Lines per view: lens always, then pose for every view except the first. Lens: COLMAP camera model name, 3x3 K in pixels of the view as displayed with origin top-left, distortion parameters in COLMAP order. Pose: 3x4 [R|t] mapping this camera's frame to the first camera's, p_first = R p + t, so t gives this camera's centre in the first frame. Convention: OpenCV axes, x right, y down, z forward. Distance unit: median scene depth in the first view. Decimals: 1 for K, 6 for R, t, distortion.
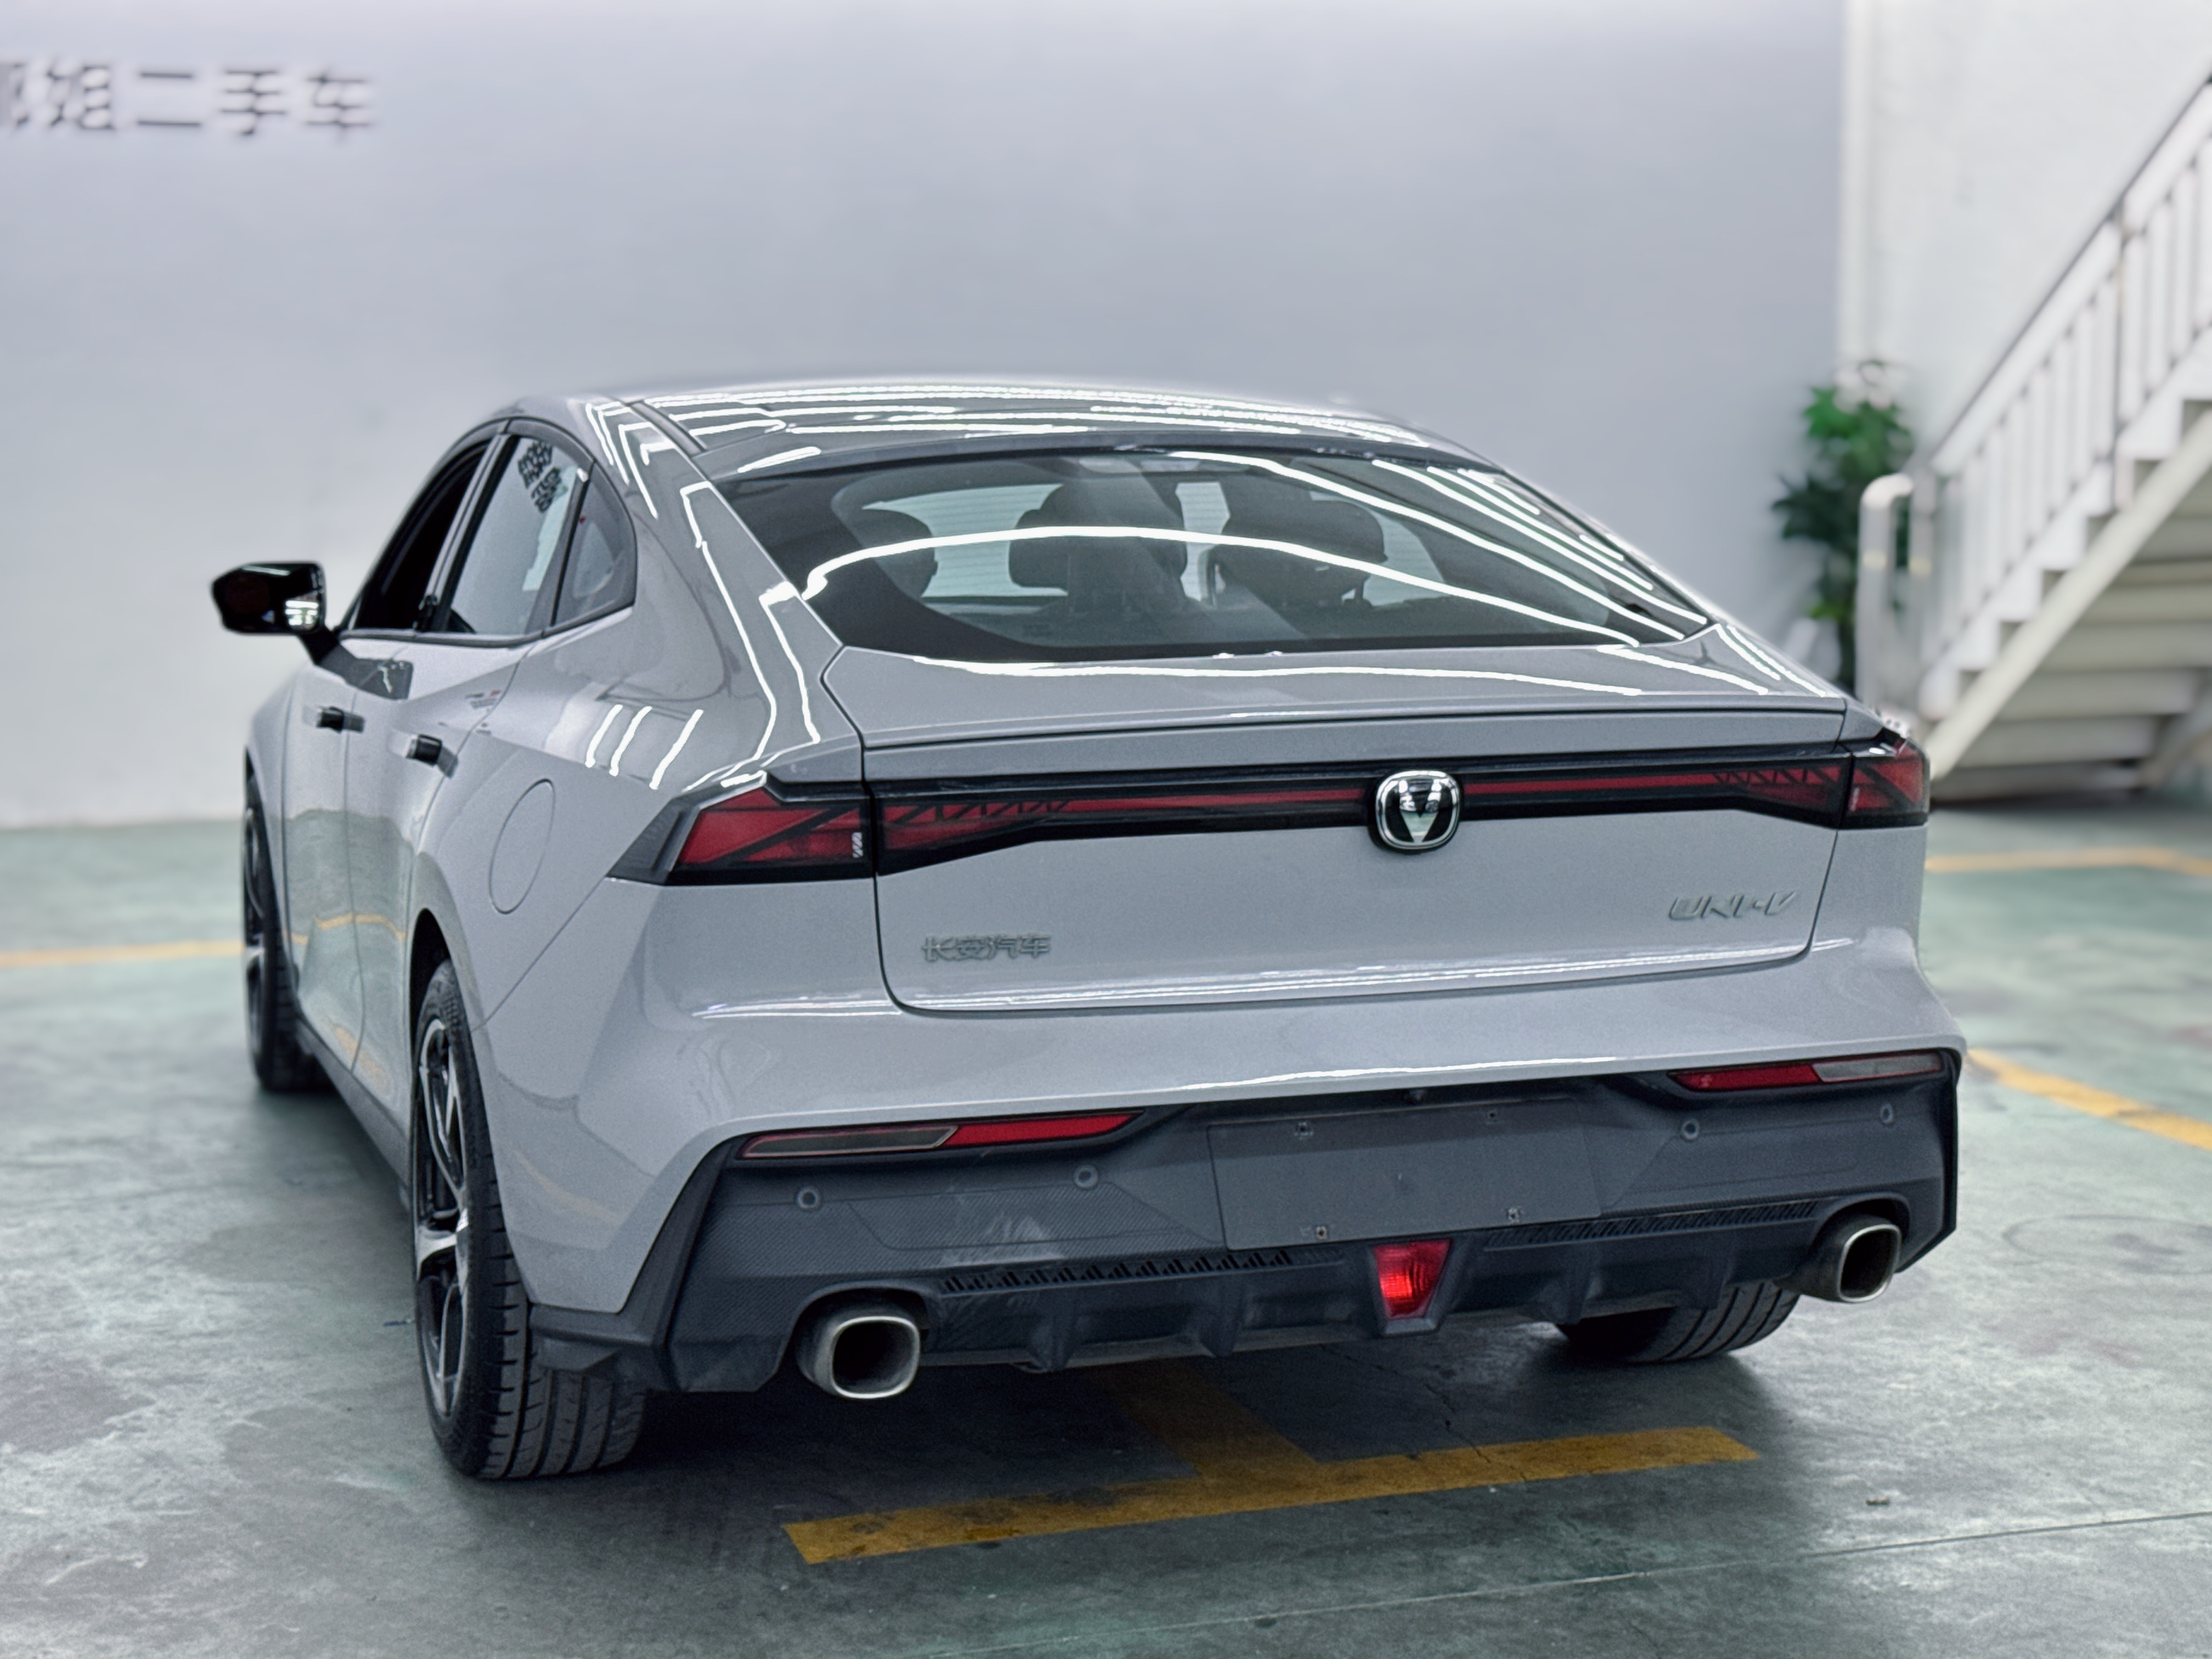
lens RADIAL K [[3386.5, 0, 1093.0], [0, 3386.5, 832.2], [0, 0, 1]] dist [0.123969, 0.000000]
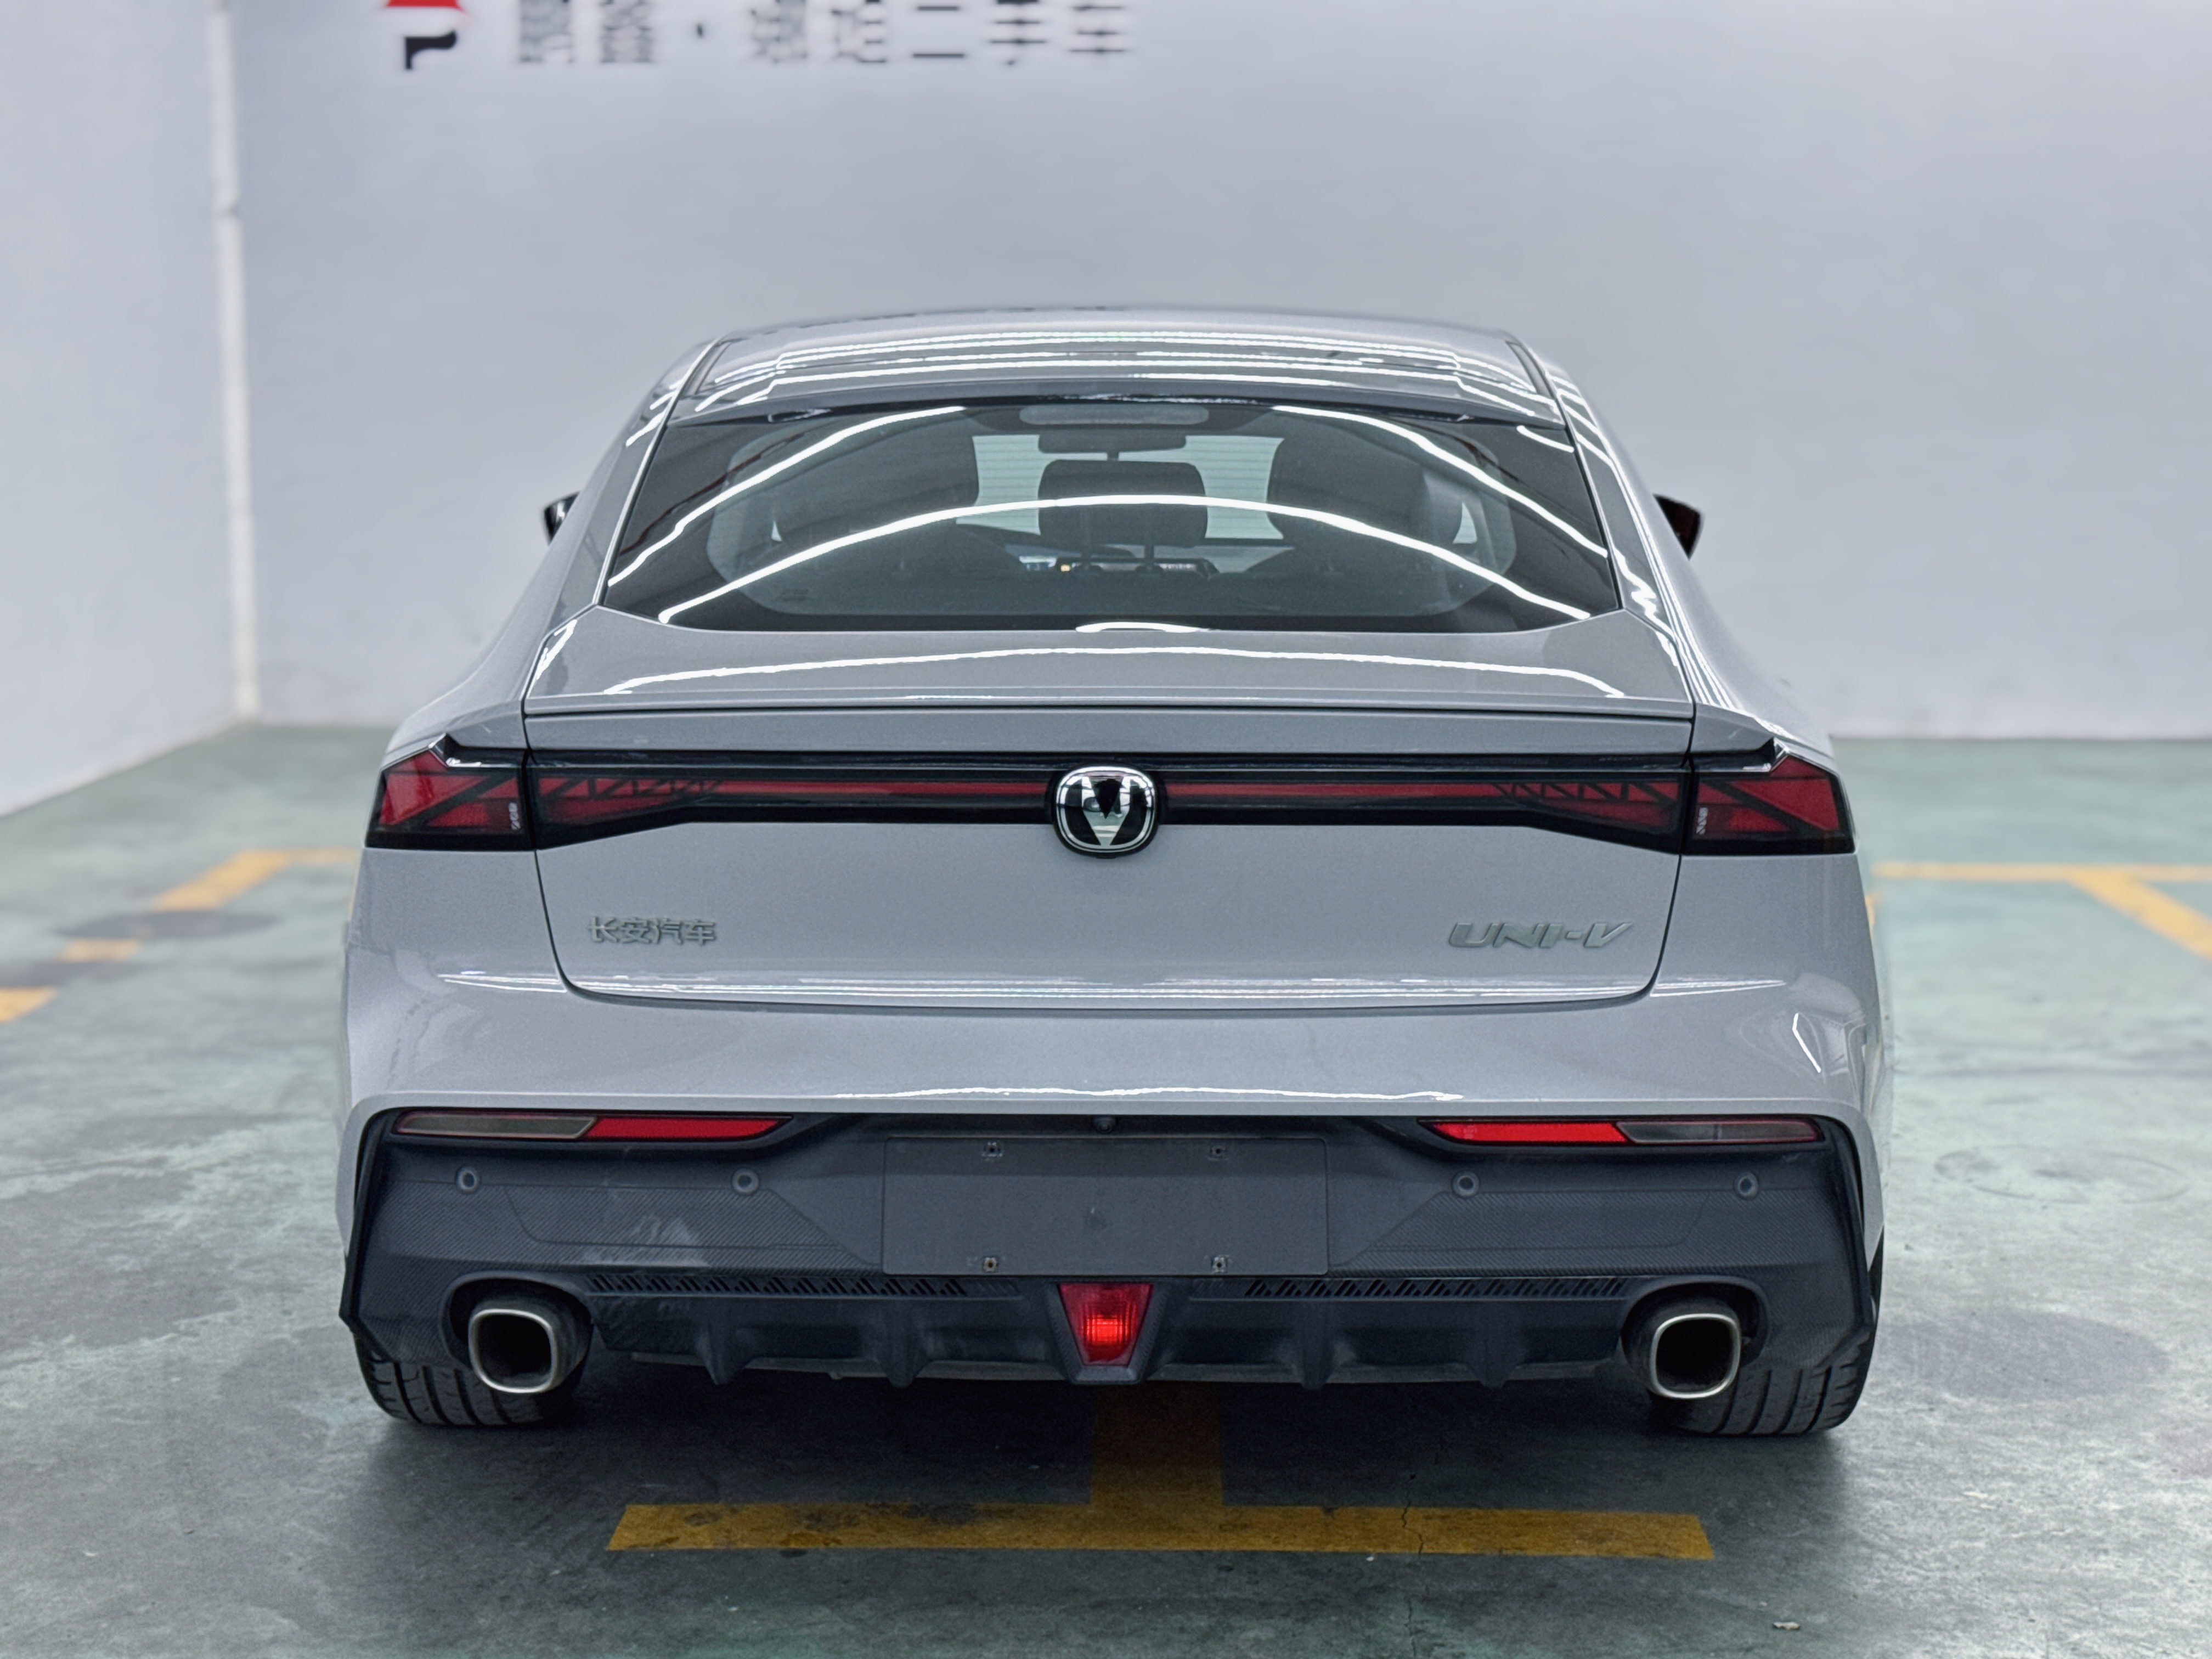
lens RADIAL K [[3386.5, 0, 1104.3], [0, 3386.5, 838.6], [0, 0, 1]] dist [0.123969, 0.000000]
pose [[0.944759, 0.055789, -0.322983, 0.345628], [-0.047217, 0.998295, 0.034321, -0.026646], [0.324347, -0.017175, 0.945782, 0.129289]]
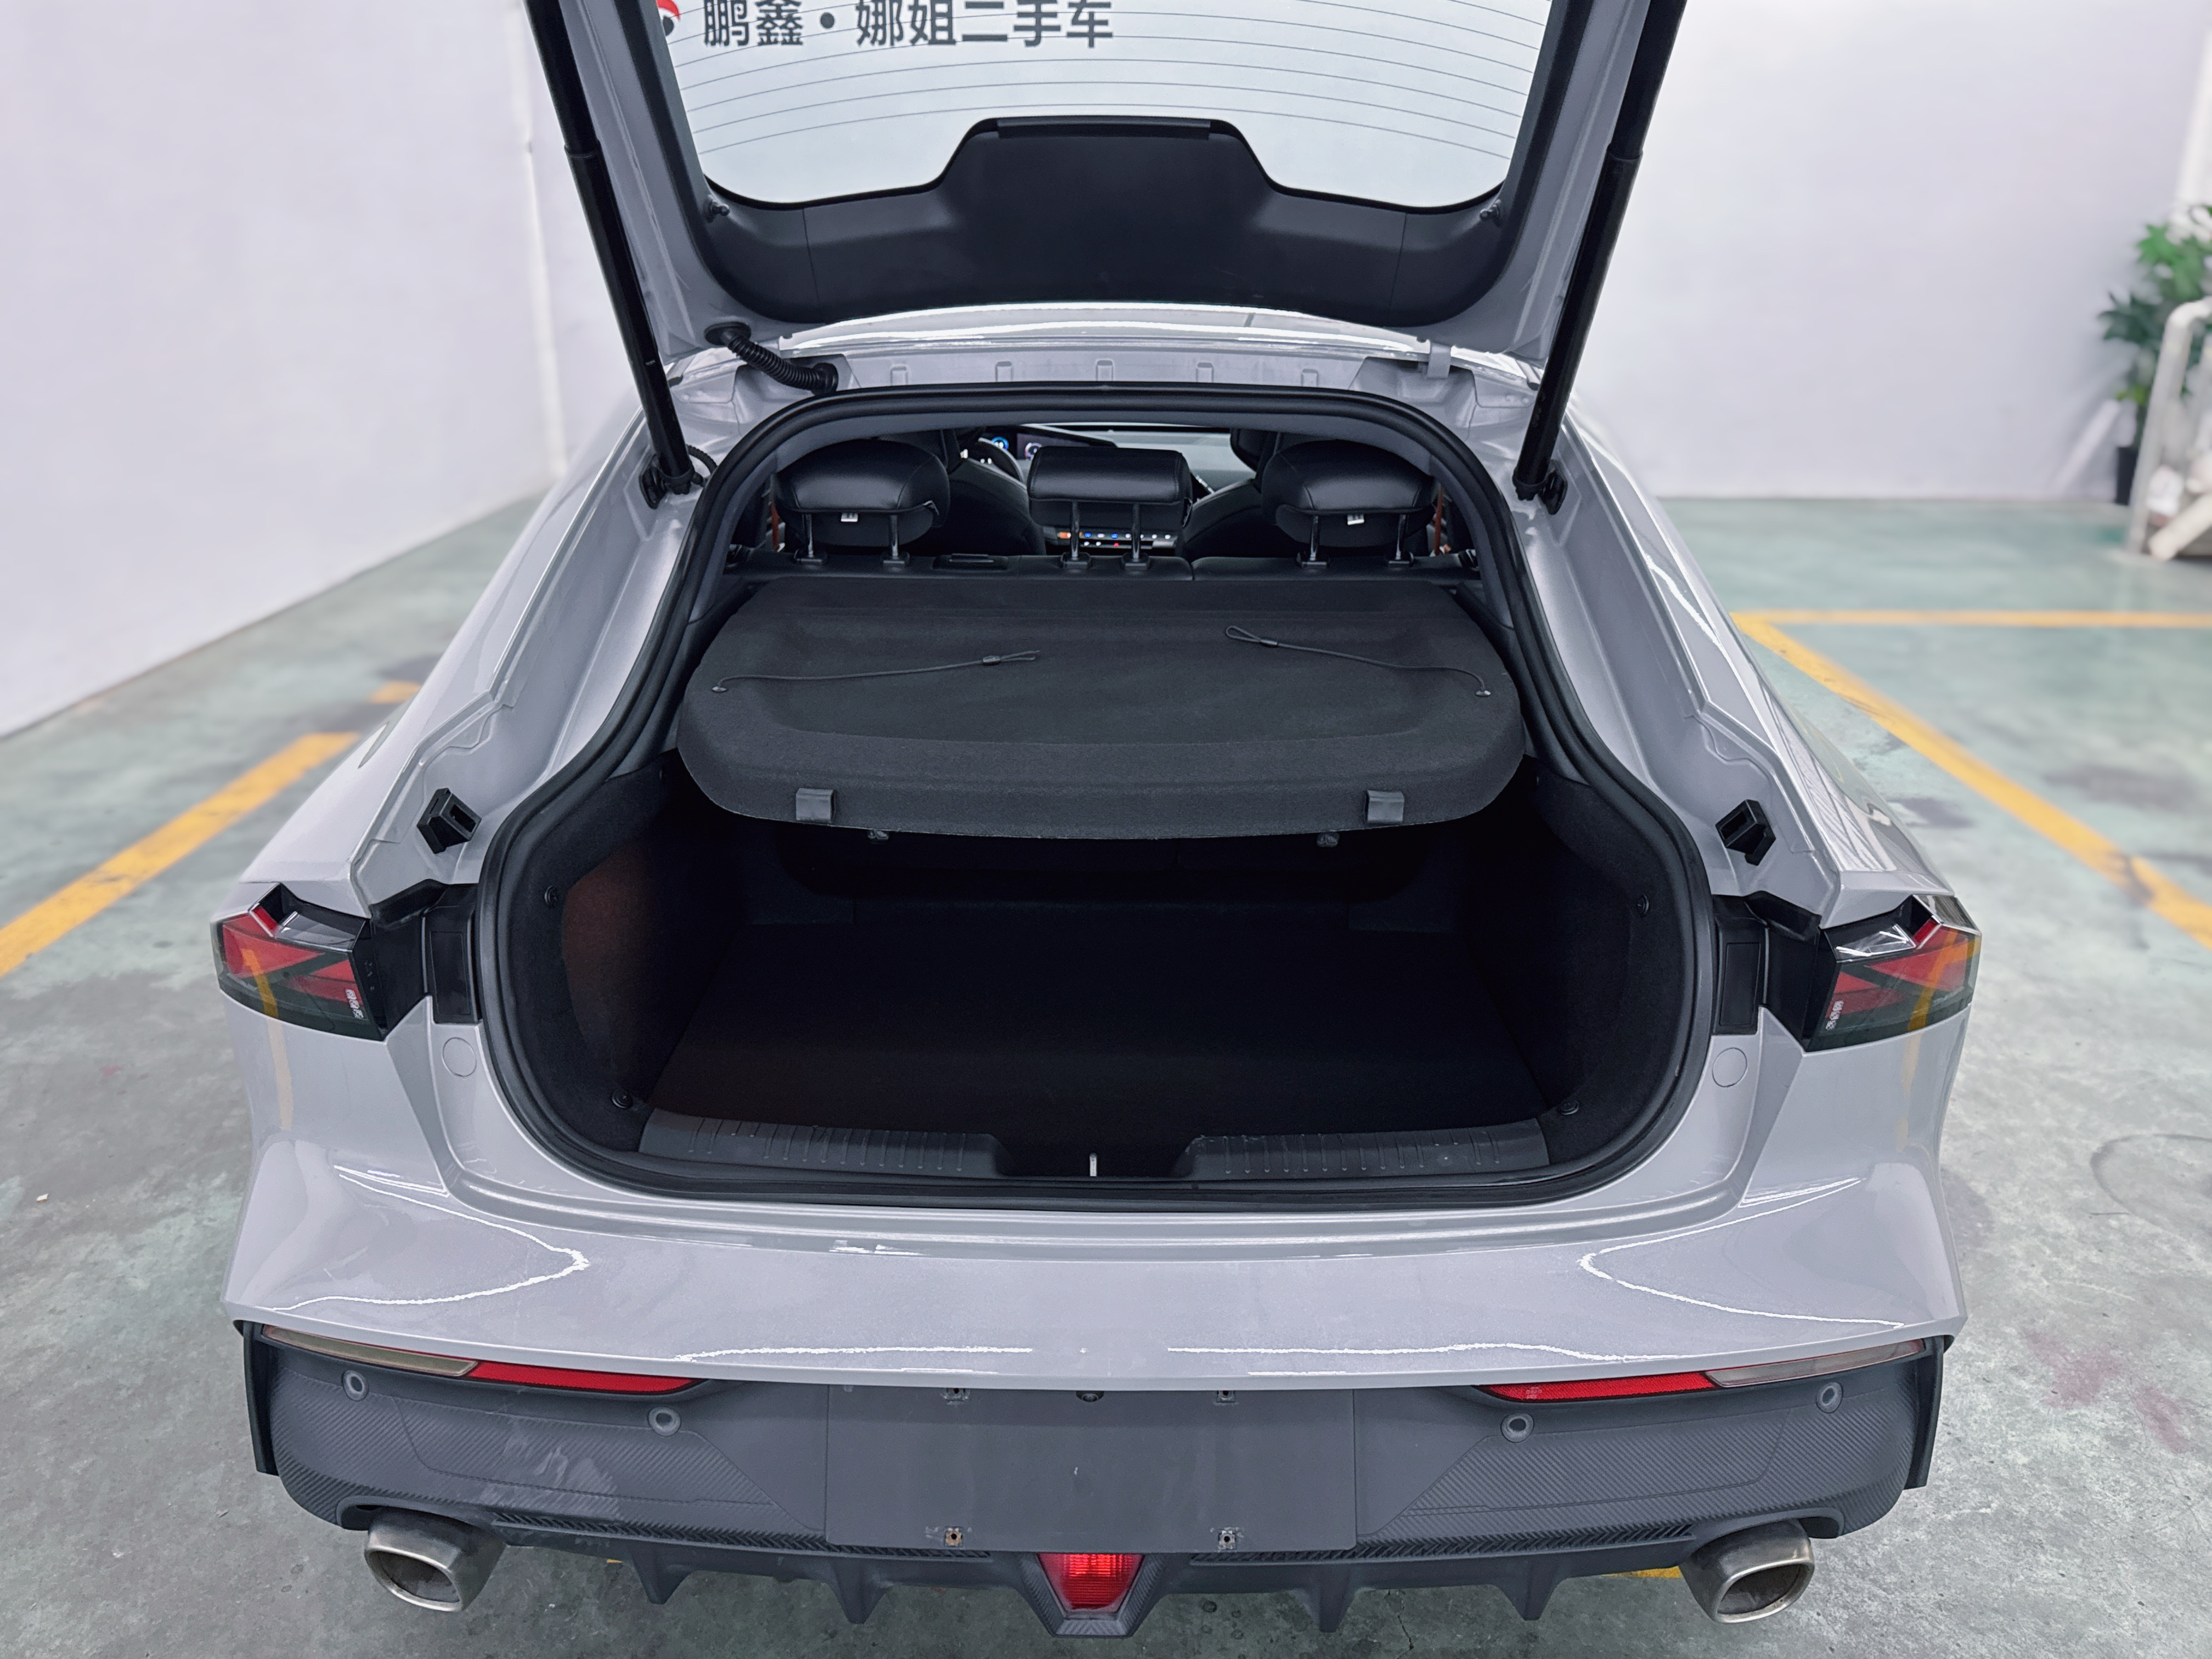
lens RADIAL K [[1717.0, 0, 1102.3], [0, 1717.0, 836.1], [0, 0, 1]] dist [0.032040, -0.041415]
pose [[0.946217, 0.121583, -0.299820, 0.176418], [-0.050299, 0.970716, 0.234905, -0.115813], [0.319600, -0.207191, 0.924623, 0.610513]]
